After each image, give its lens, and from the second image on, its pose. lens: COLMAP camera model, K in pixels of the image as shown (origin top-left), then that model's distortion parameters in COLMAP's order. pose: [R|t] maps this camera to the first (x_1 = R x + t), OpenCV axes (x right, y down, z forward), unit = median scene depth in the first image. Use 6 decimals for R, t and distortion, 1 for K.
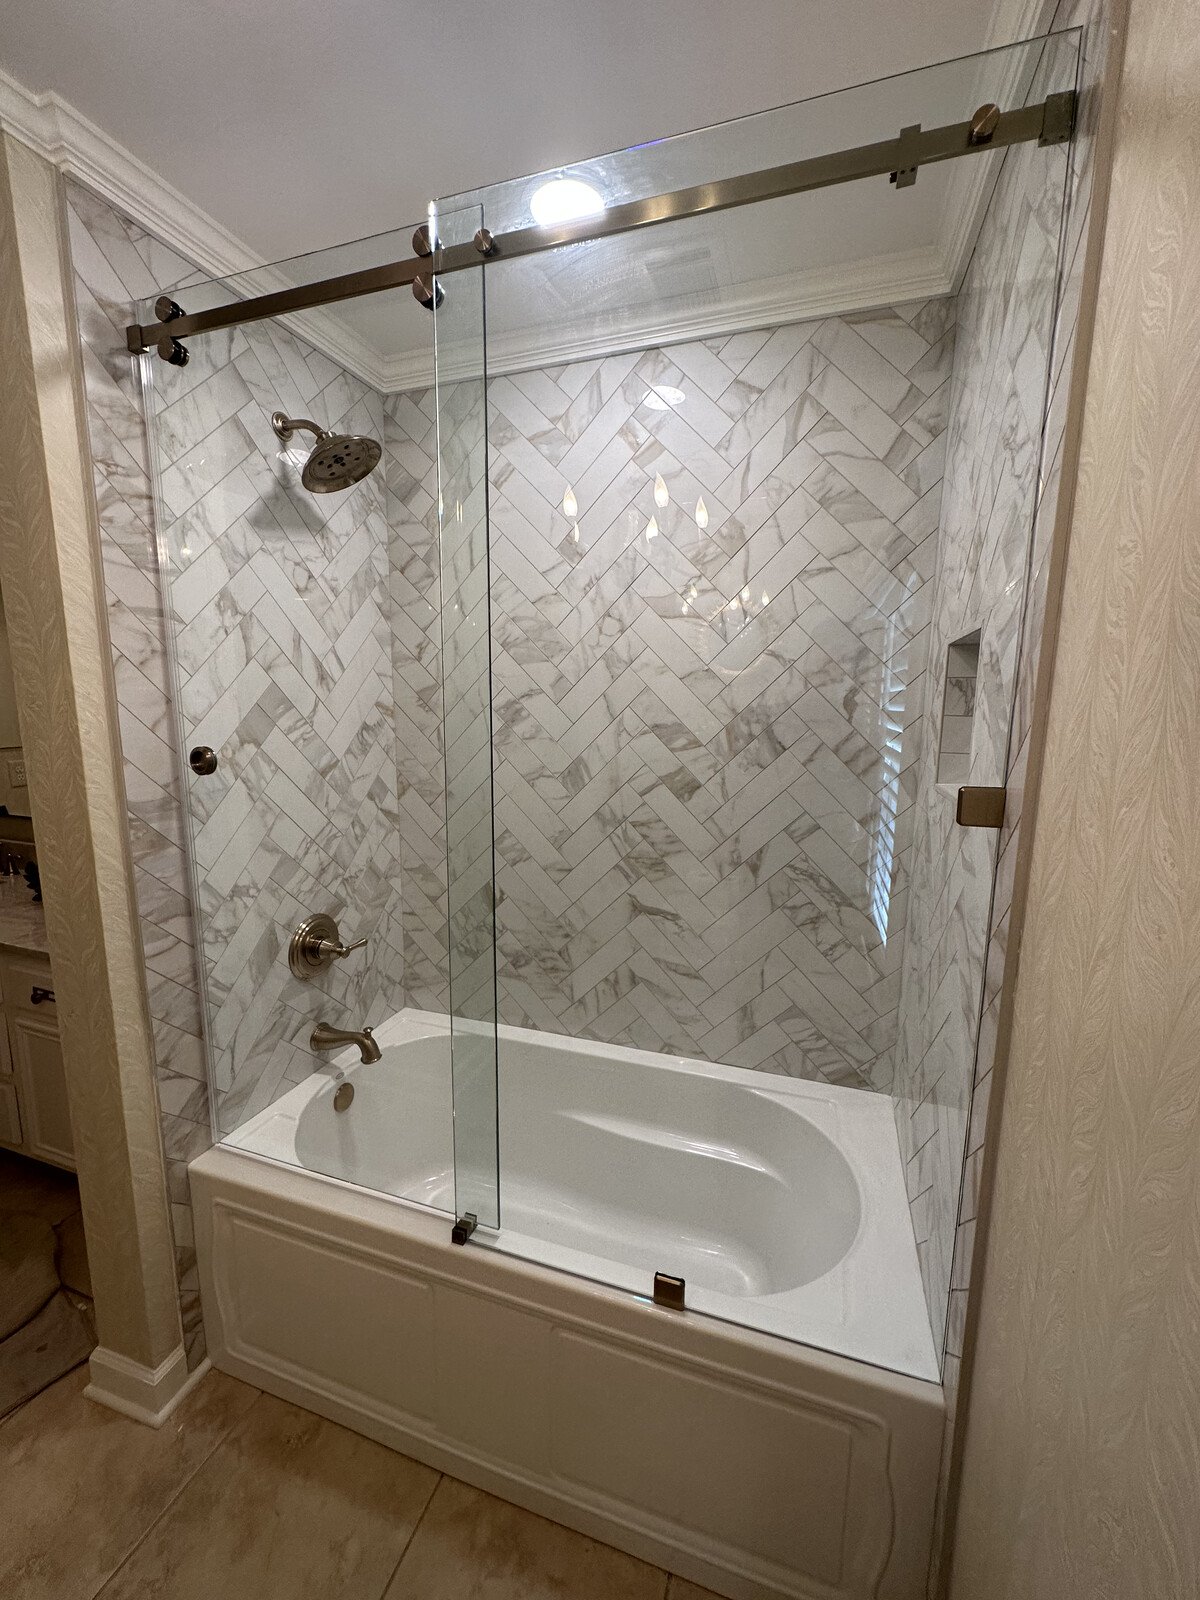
lens RADIAL K [[638.9, 0, 598.6], [0, 638.9, 801.5], [0, 0, 1]] dist [-0.002227, 0.000641]
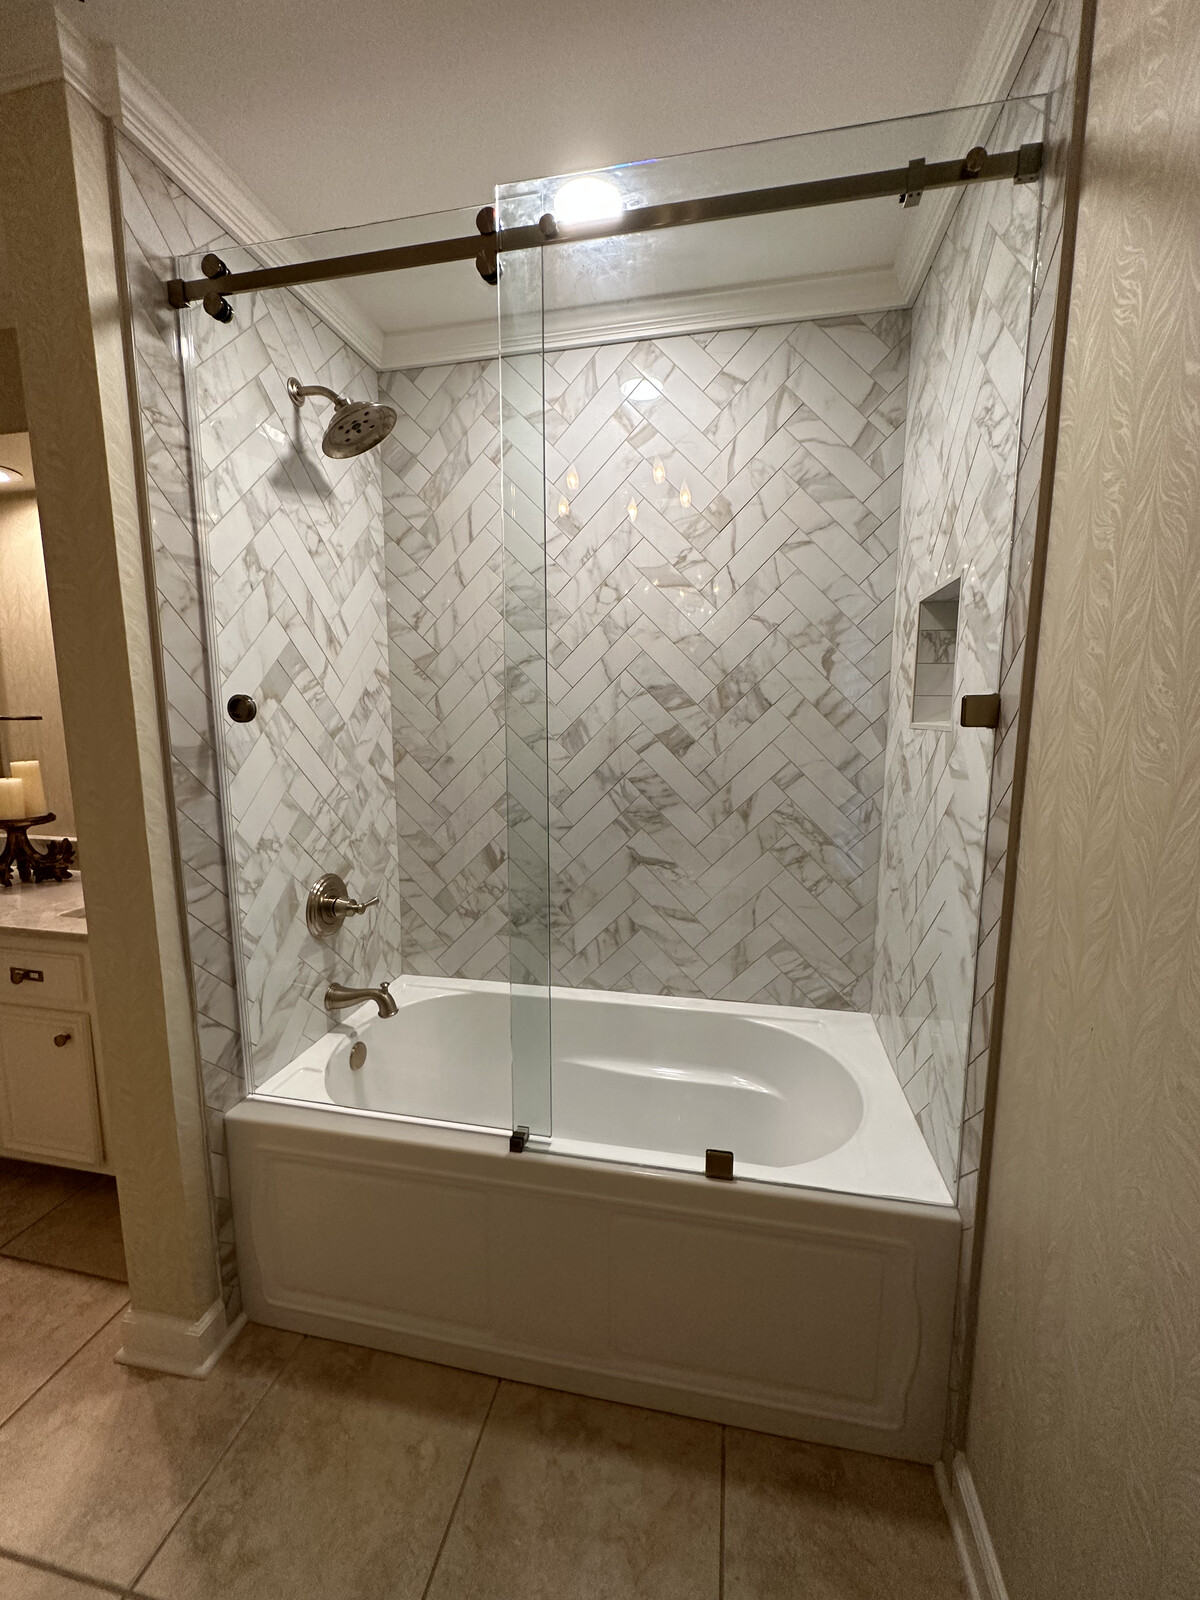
lens RADIAL K [[638.9, 0, 604.2], [0, 638.9, 796.7], [0, 0, 1]] dist [-0.002227, 0.000641]
pose [[0.992237, -0.026031, 0.121608, -0.155152], [0.027779, 0.999533, -0.012699, 0.095784], [-0.121221, 0.015979, 0.992497, -0.073161]]
